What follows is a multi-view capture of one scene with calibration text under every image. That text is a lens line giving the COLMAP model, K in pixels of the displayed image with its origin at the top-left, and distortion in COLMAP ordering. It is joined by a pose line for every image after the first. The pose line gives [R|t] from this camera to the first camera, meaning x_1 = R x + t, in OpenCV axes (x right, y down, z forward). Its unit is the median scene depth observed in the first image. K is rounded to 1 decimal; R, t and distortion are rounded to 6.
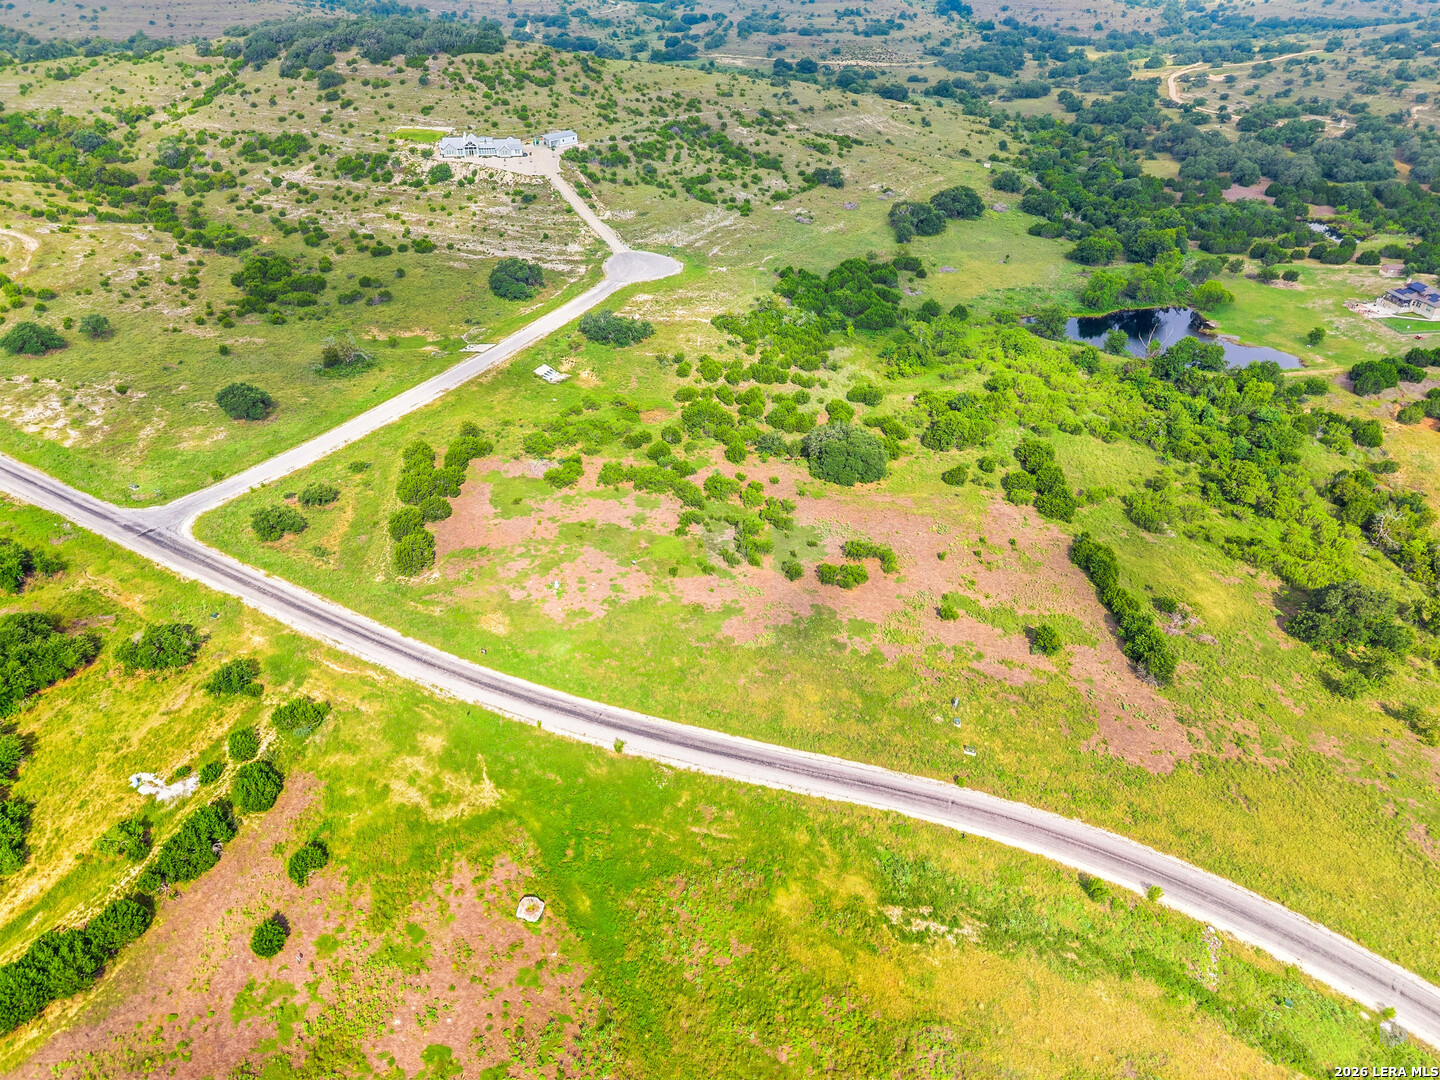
lens RADIAL K [[962.9, 0, 721.5], [0, 962.9, 539.2], [0, 0, 1]] dist [0.019871, -0.017265]
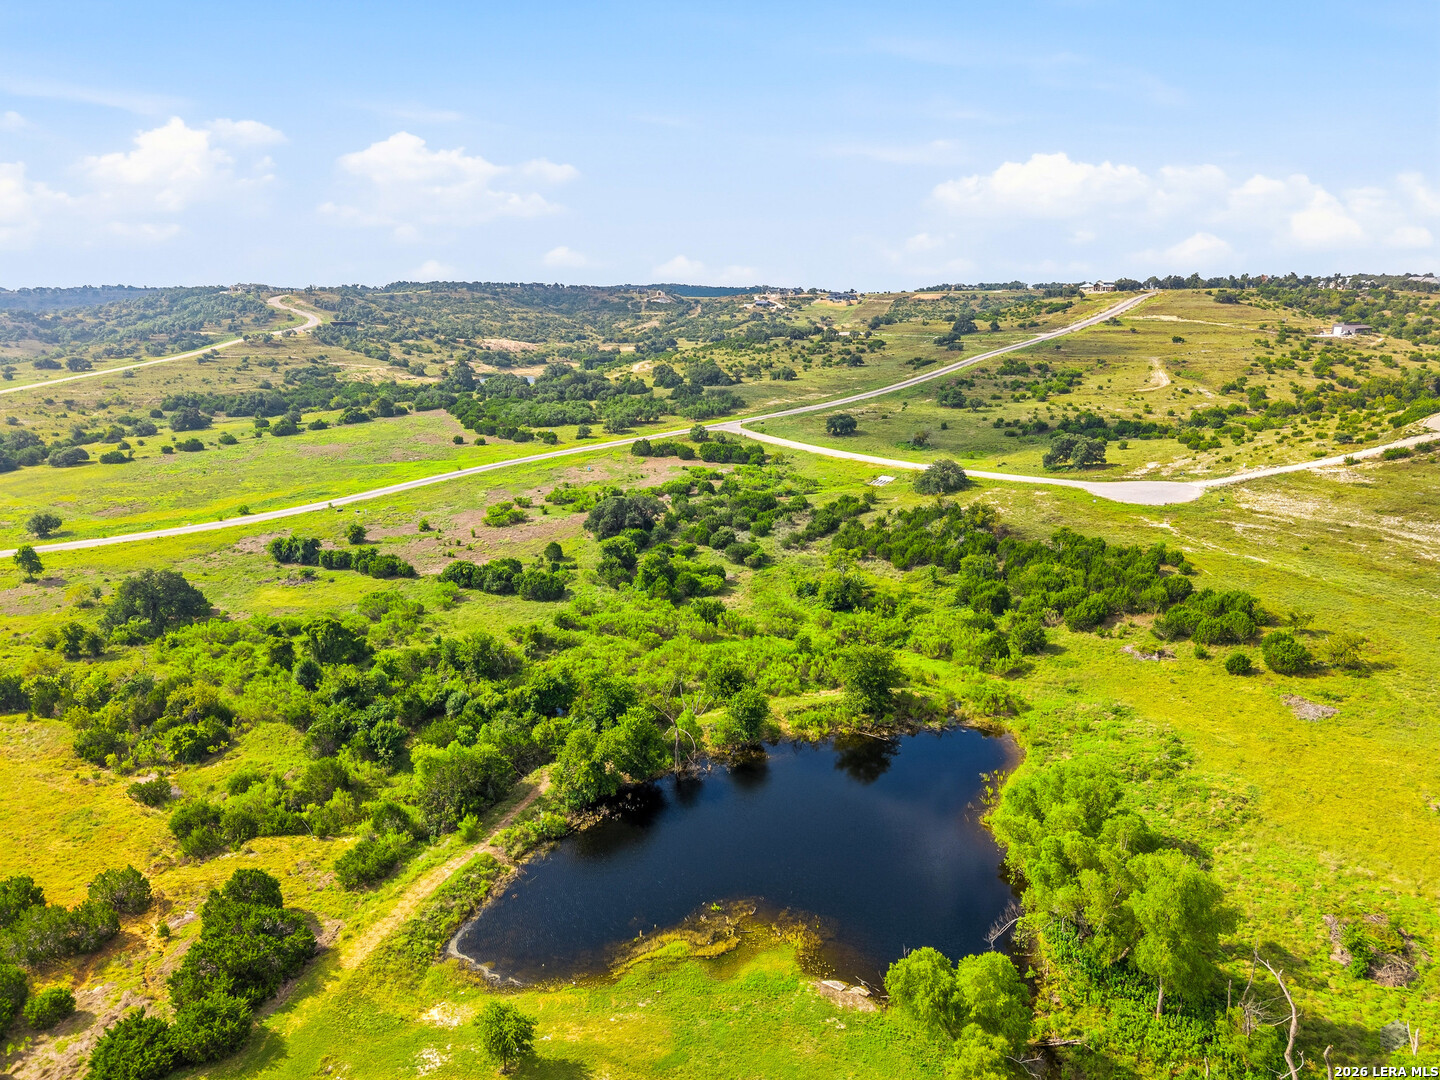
lens RADIAL K [[962.9, 0, 721.9], [0, 962.9, 547.1], [0, 0, 1]] dist [0.019871, -0.017265]
pose [[-0.443605, 0.219123, -0.869022, 1.150587], [-0.488432, 0.753887, 0.439419, -0.662851], [0.751431, 0.619387, -0.227401, 1.495017]]
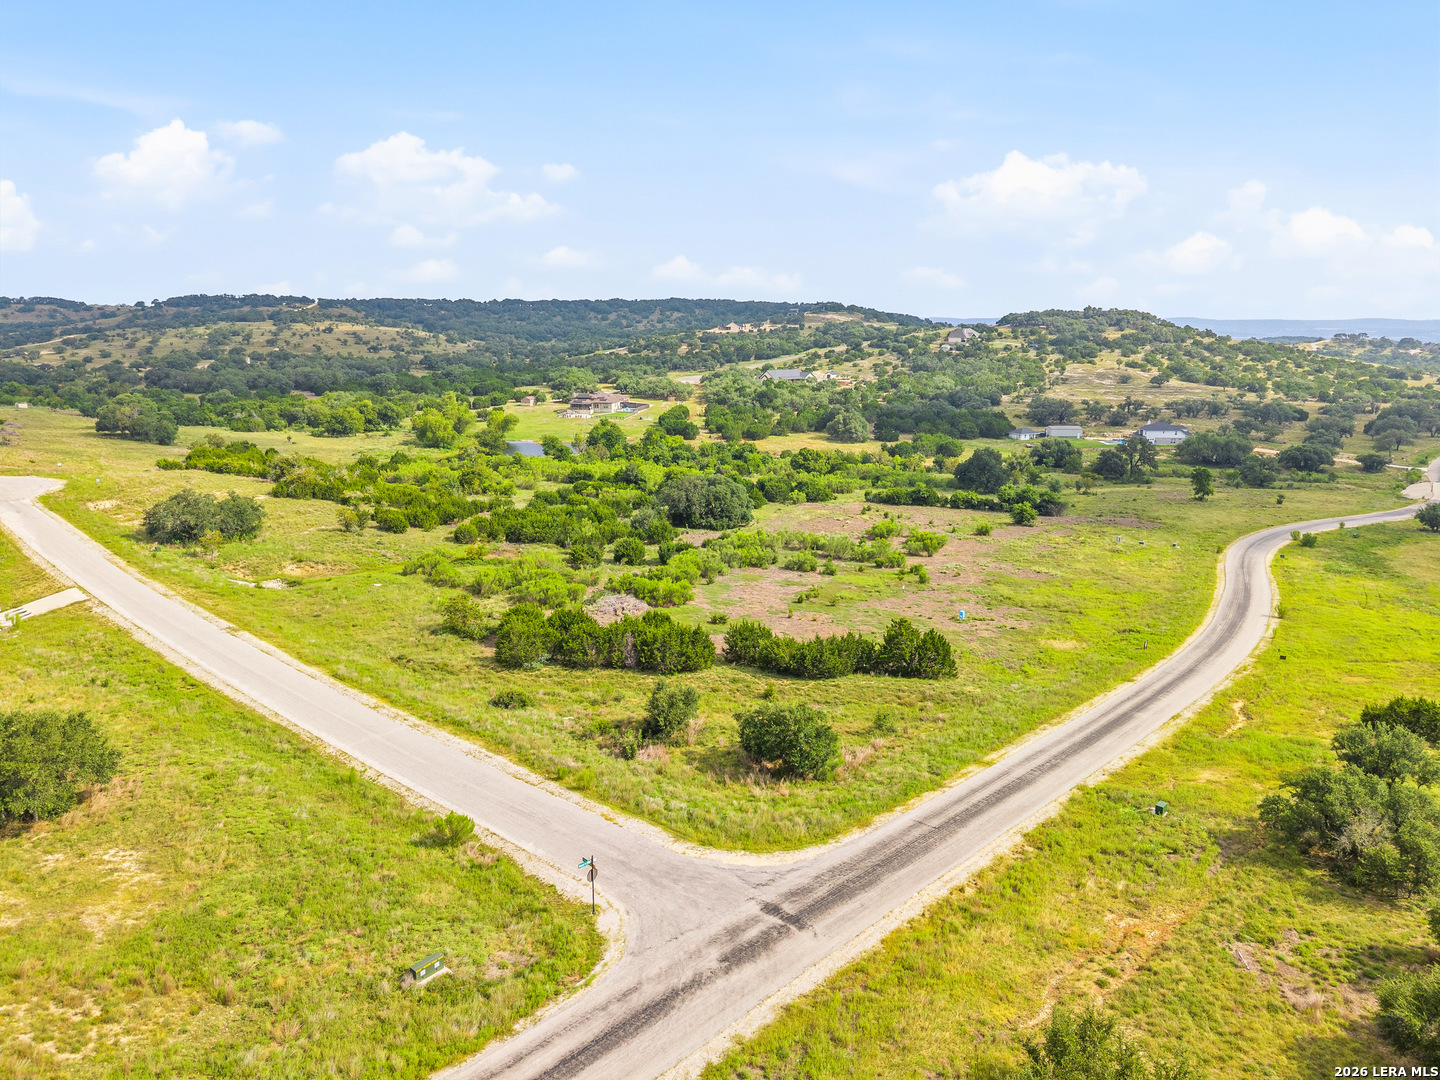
lens RADIAL K [[962.9, 0, 722.8], [0, 962.9, 545.1], [0, 0, 1]] dist [0.019871, -0.017265]
pose [[0.258582, -0.230948, 0.937976, -0.768389], [0.523012, 0.849838, 0.065063, -0.118710], [-0.812154, 0.473749, 0.340542, 0.781436]]
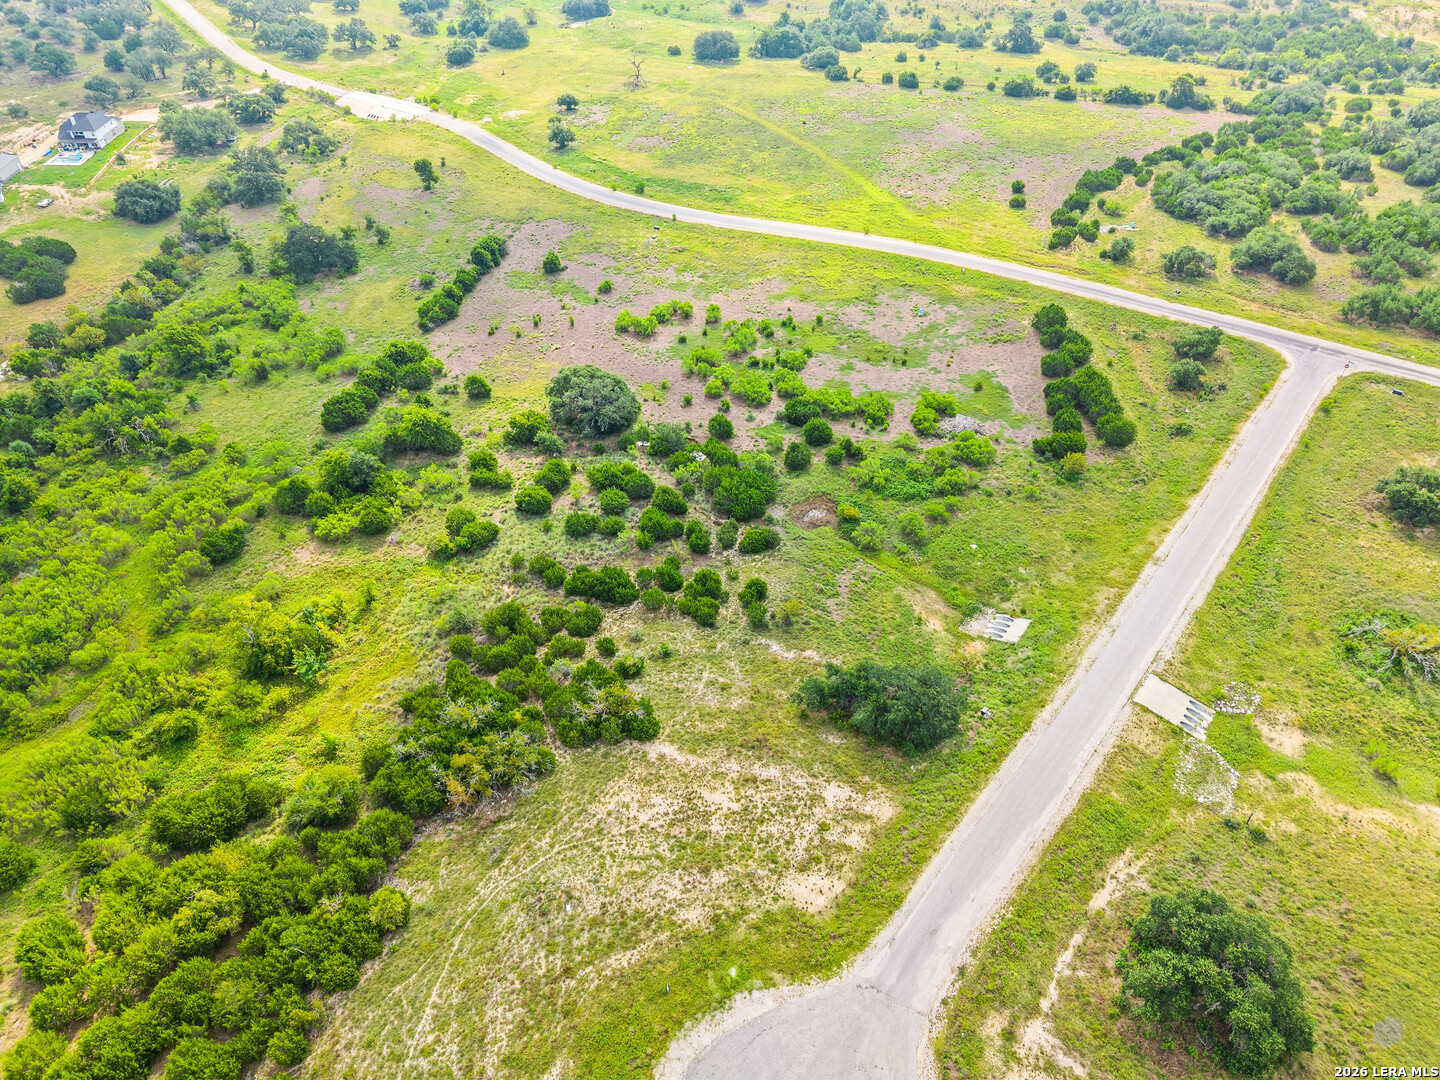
lens RADIAL K [[962.9, 0, 718.6], [0, 962.9, 536.1], [0, 0, 1]] dist [0.019871, -0.017265]
pose [[-0.979961, -0.151137, 0.129742, -0.111299], [0.083061, 0.281959, 0.955824, -0.921073], [-0.181043, 0.947447, -0.263755, 1.444714]]
